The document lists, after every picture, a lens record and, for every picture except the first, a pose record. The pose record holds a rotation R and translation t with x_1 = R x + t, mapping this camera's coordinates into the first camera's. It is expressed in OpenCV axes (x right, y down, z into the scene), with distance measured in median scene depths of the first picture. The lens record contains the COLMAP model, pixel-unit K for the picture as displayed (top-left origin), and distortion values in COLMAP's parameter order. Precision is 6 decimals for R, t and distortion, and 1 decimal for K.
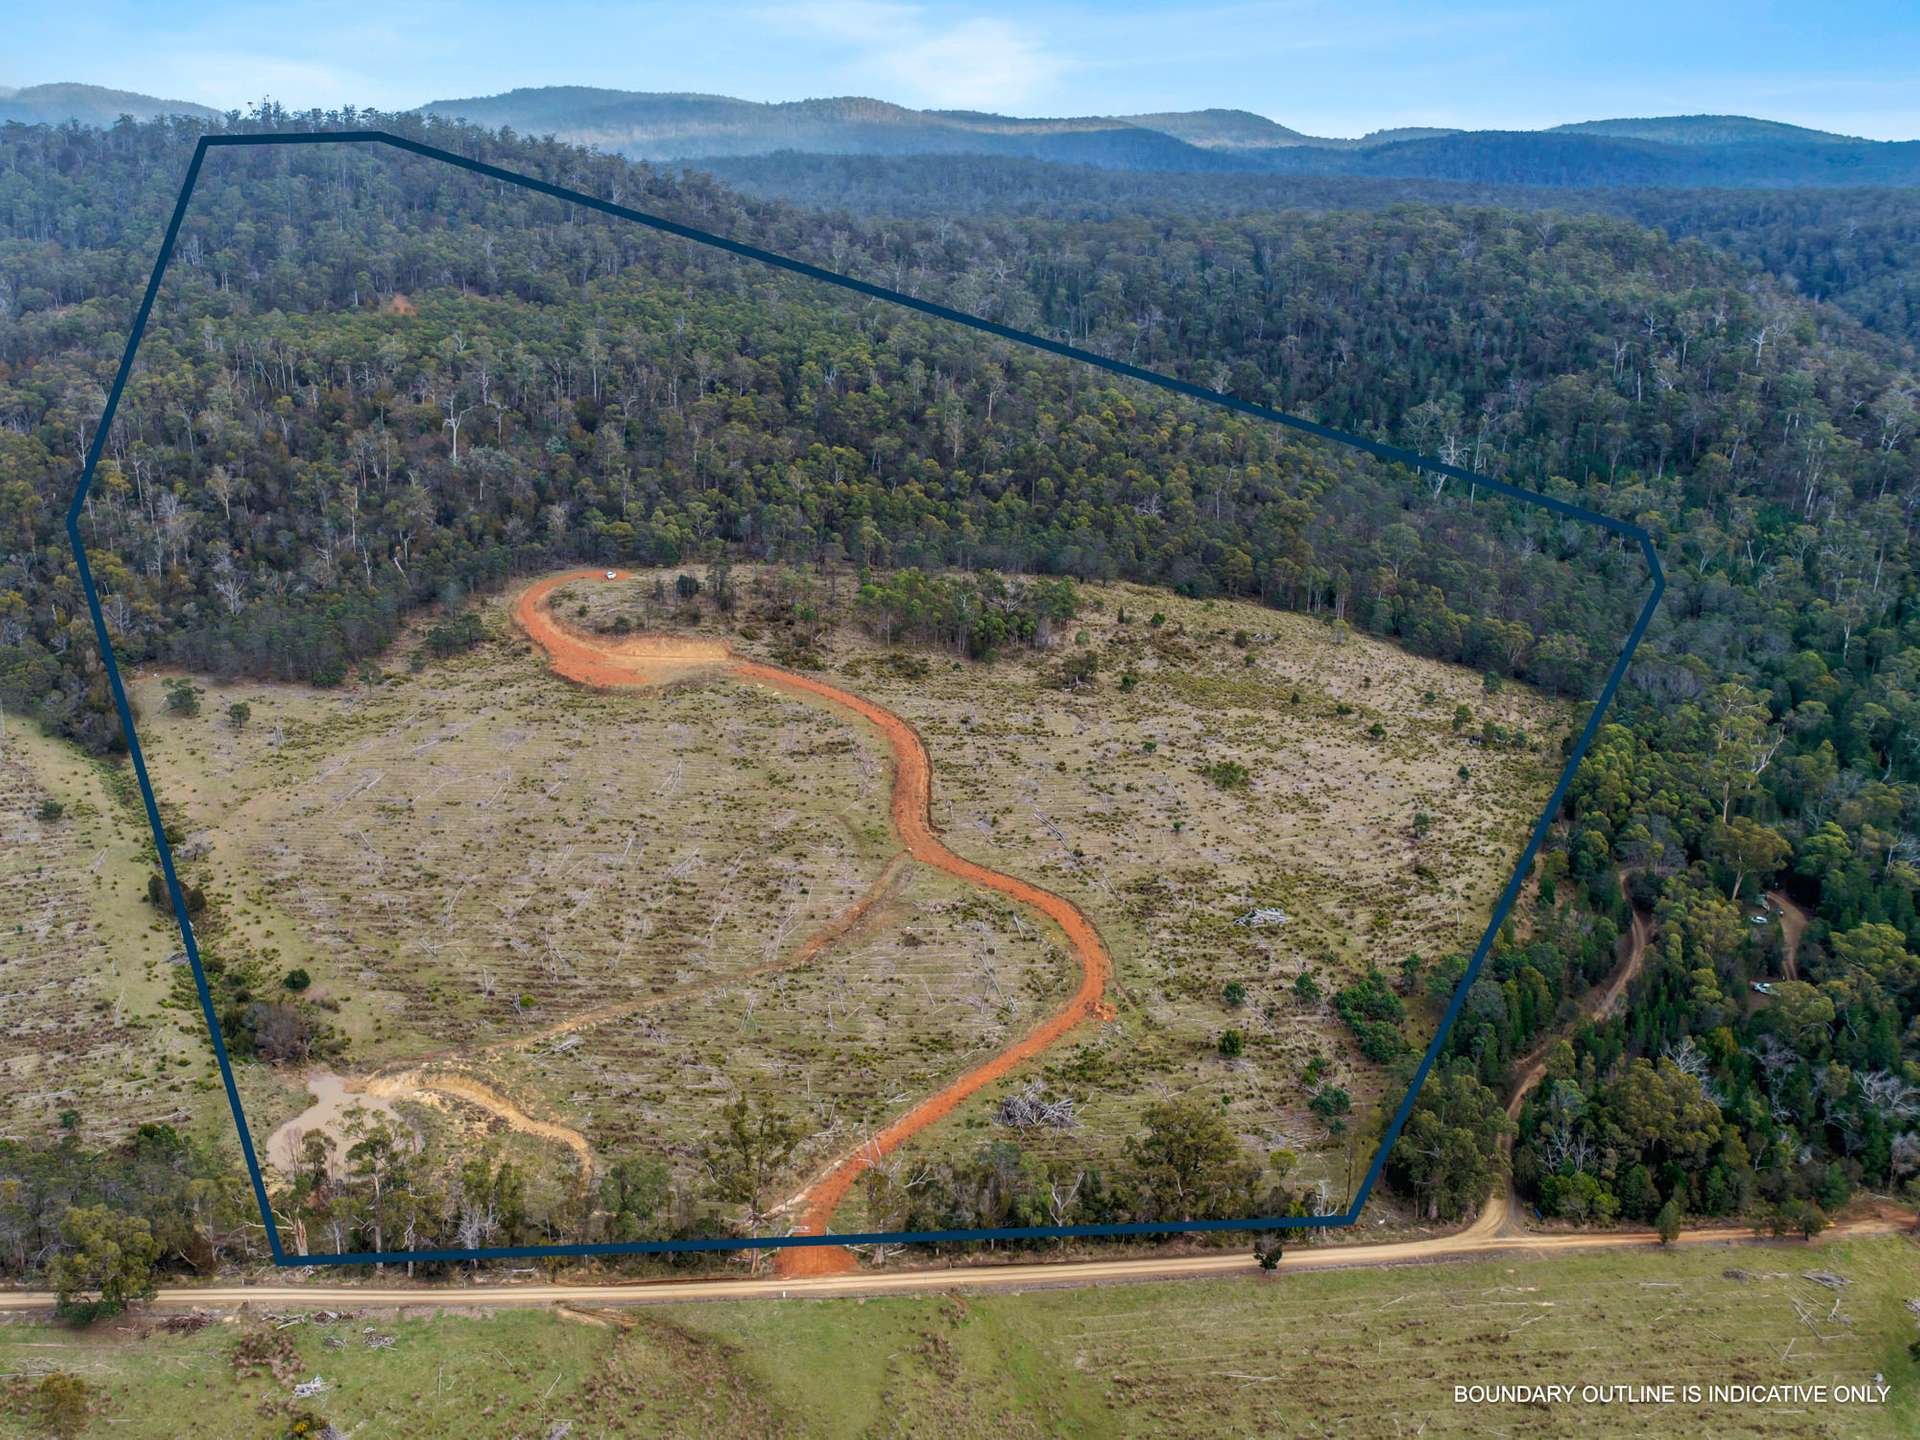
lens RADIAL K [[1827.1, 0, 960.0], [0, 1827.1, 720.0], [0, 0, 1]] dist [-0.010148, 0.039082]
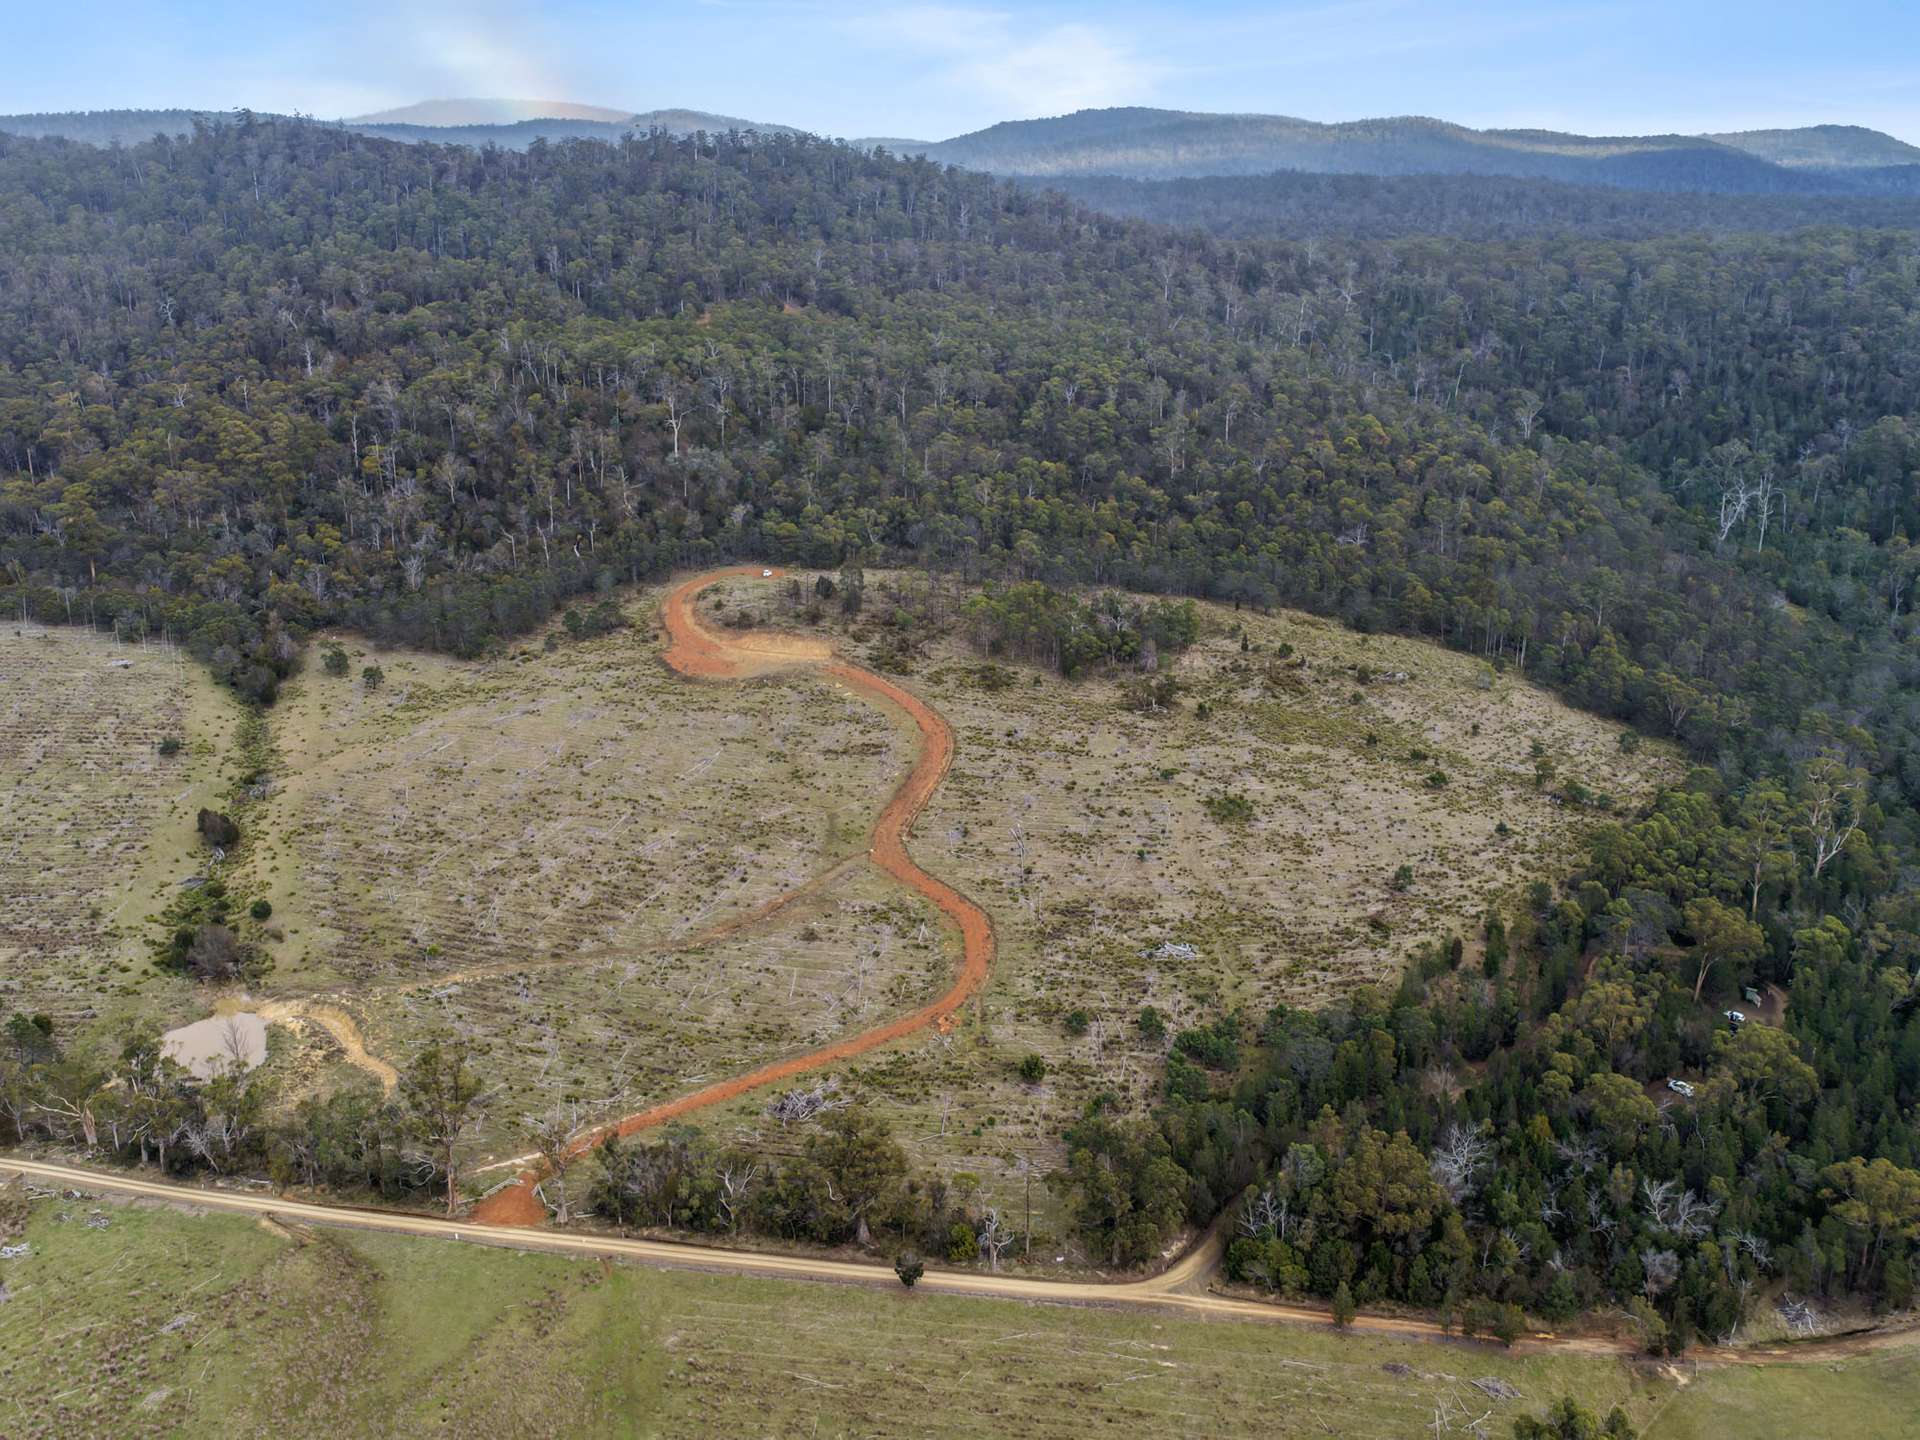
lens RADIAL K [[1827.1, 0, 960.0], [0, 1827.1, 720.0], [0, 0, 1]] dist [-0.010148, 0.039082]
pose [[0.964485, 0.076435, -0.252836, 0.256118], [-0.078873, 0.996885, 0.000497, -0.006197], [0.252086, 0.019463, 0.967509, 0.020592]]
